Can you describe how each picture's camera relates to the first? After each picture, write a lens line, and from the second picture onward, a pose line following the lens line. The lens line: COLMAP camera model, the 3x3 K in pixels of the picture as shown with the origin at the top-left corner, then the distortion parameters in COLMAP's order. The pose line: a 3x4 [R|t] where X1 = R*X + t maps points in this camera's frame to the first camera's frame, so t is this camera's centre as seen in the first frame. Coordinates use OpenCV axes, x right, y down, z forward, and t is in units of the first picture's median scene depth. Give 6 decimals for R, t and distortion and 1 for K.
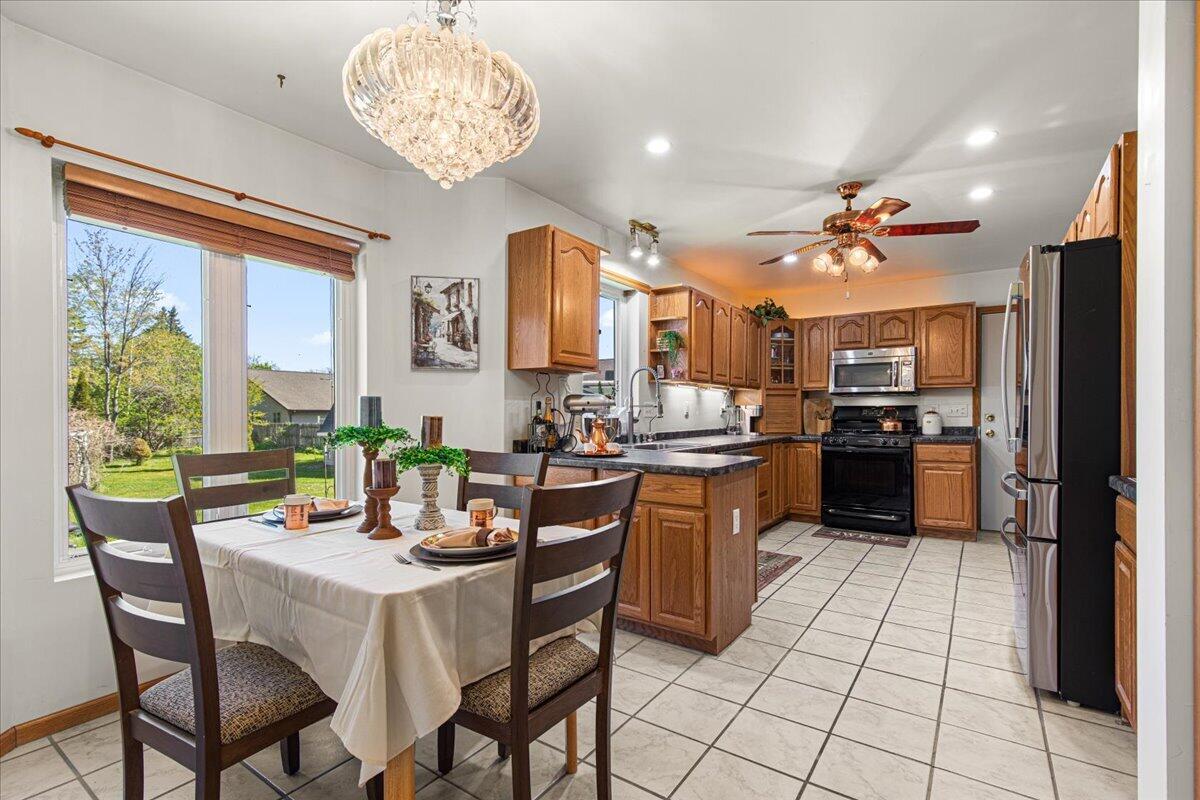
lens RADIAL K [[545.8, 0, 602.6], [0, 545.8, 411.8], [0, 0, 1]] dist [0.015665, -0.001021]
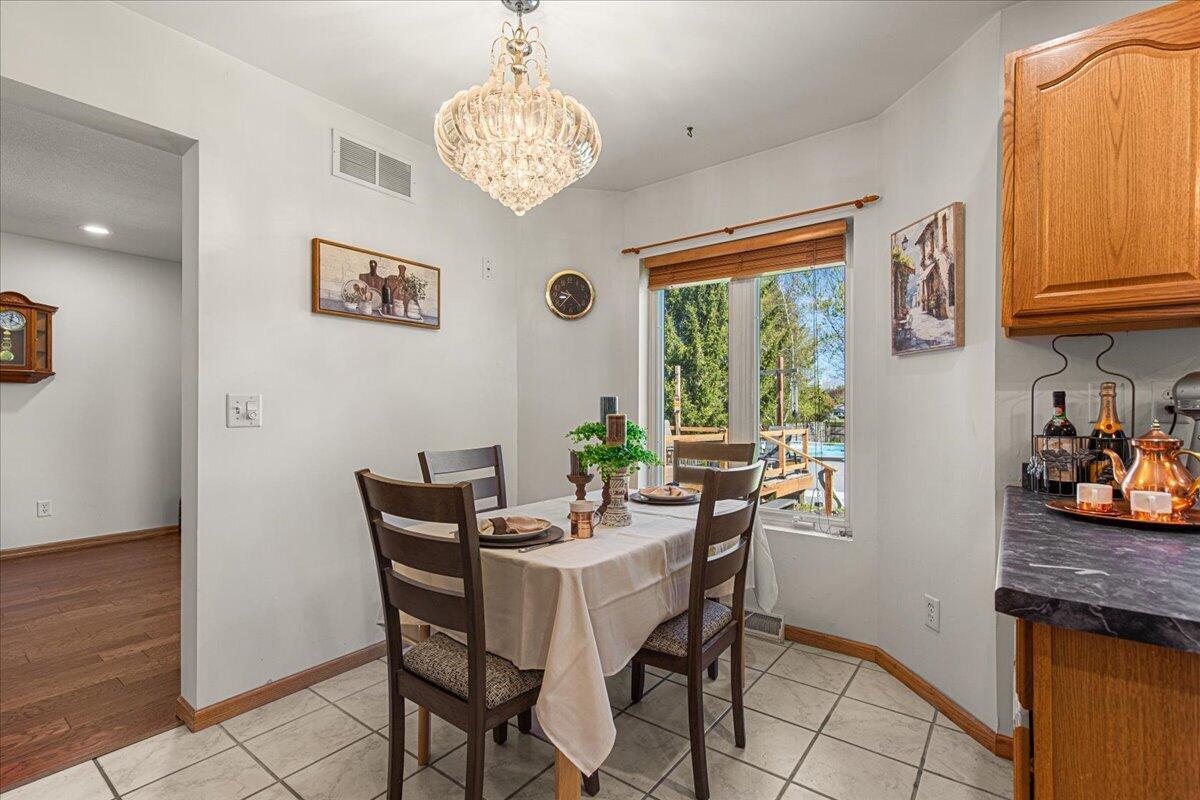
lens RADIAL K [[545.8, 0, 602.9], [0, 545.8, 401.3], [0, 0, 1]] dist [0.015665, -0.001021]
pose [[-0.039871, -0.011595, -0.999138, 0.269418], [-0.001820, 0.999932, -0.011532, -0.002381], [0.999203, 0.001359, -0.039889, 0.385934]]
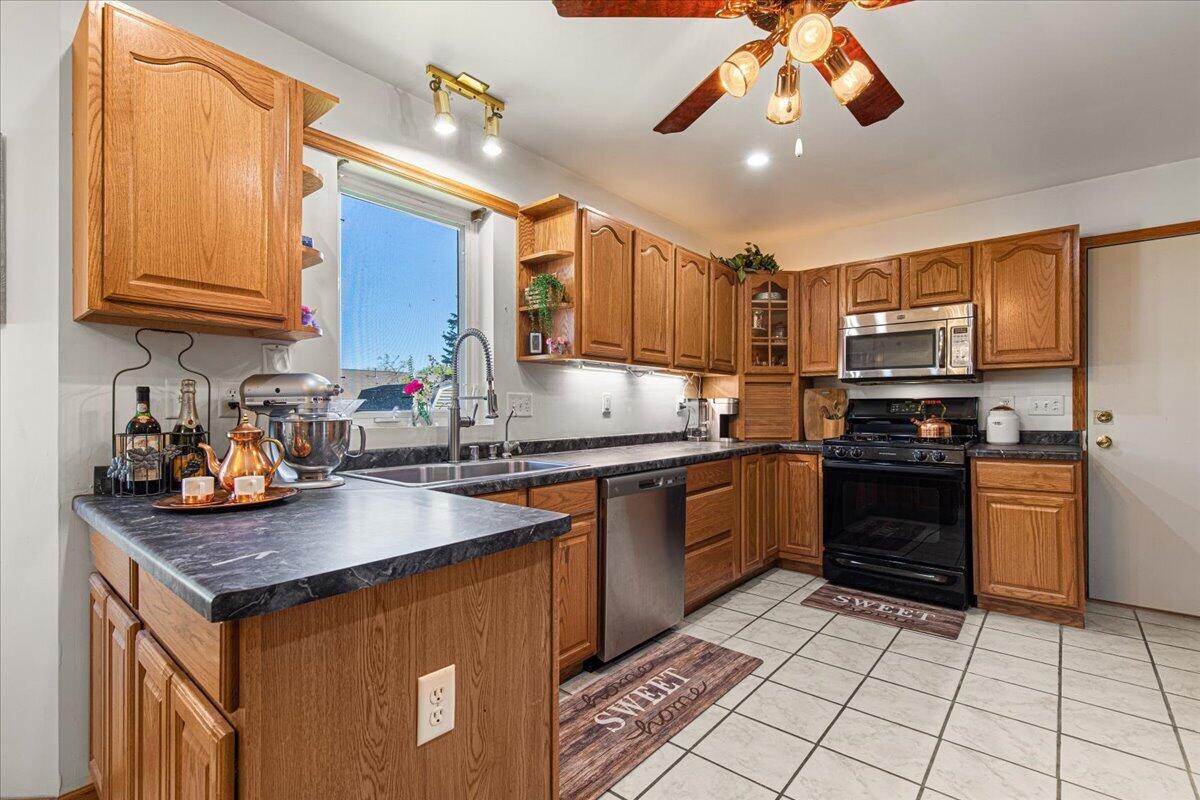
lens RADIAL K [[545.8, 0, 602.6], [0, 545.8, 404.8], [0, 0, 1]] dist [0.015665, -0.001021]
pose [[0.995675, -0.001784, -0.092888, 0.218234], [0.001367, 0.999989, -0.004549, -0.000440], [0.092895, 0.004402, 0.995666, 0.356391]]
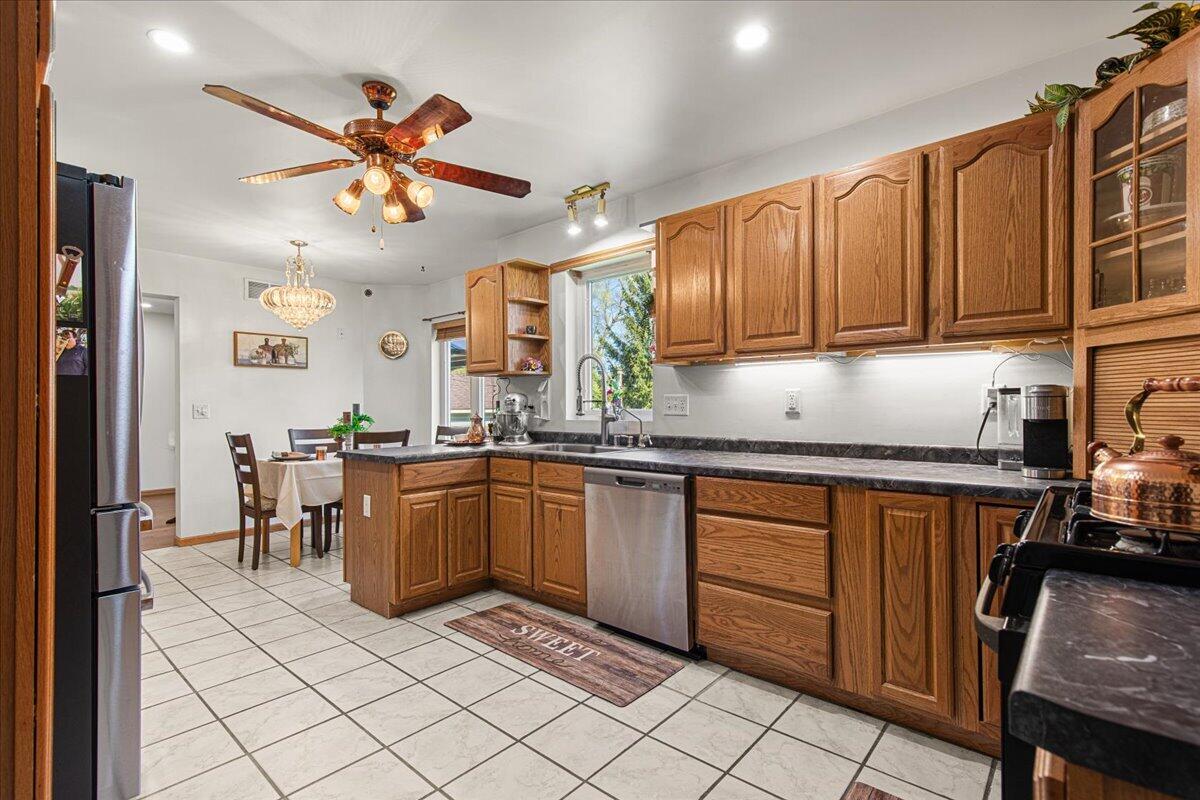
lens RADIAL K [[545.8, 0, 604.9], [0, 545.8, 401.2], [0, 0, 1]] dist [0.015665, -0.001021]
pose [[-0.105212, -0.007698, -0.994420, 0.745733], [0.009998, 0.999911, -0.008798, -0.002492], [0.994400, -0.010868, -0.105126, 0.905158]]
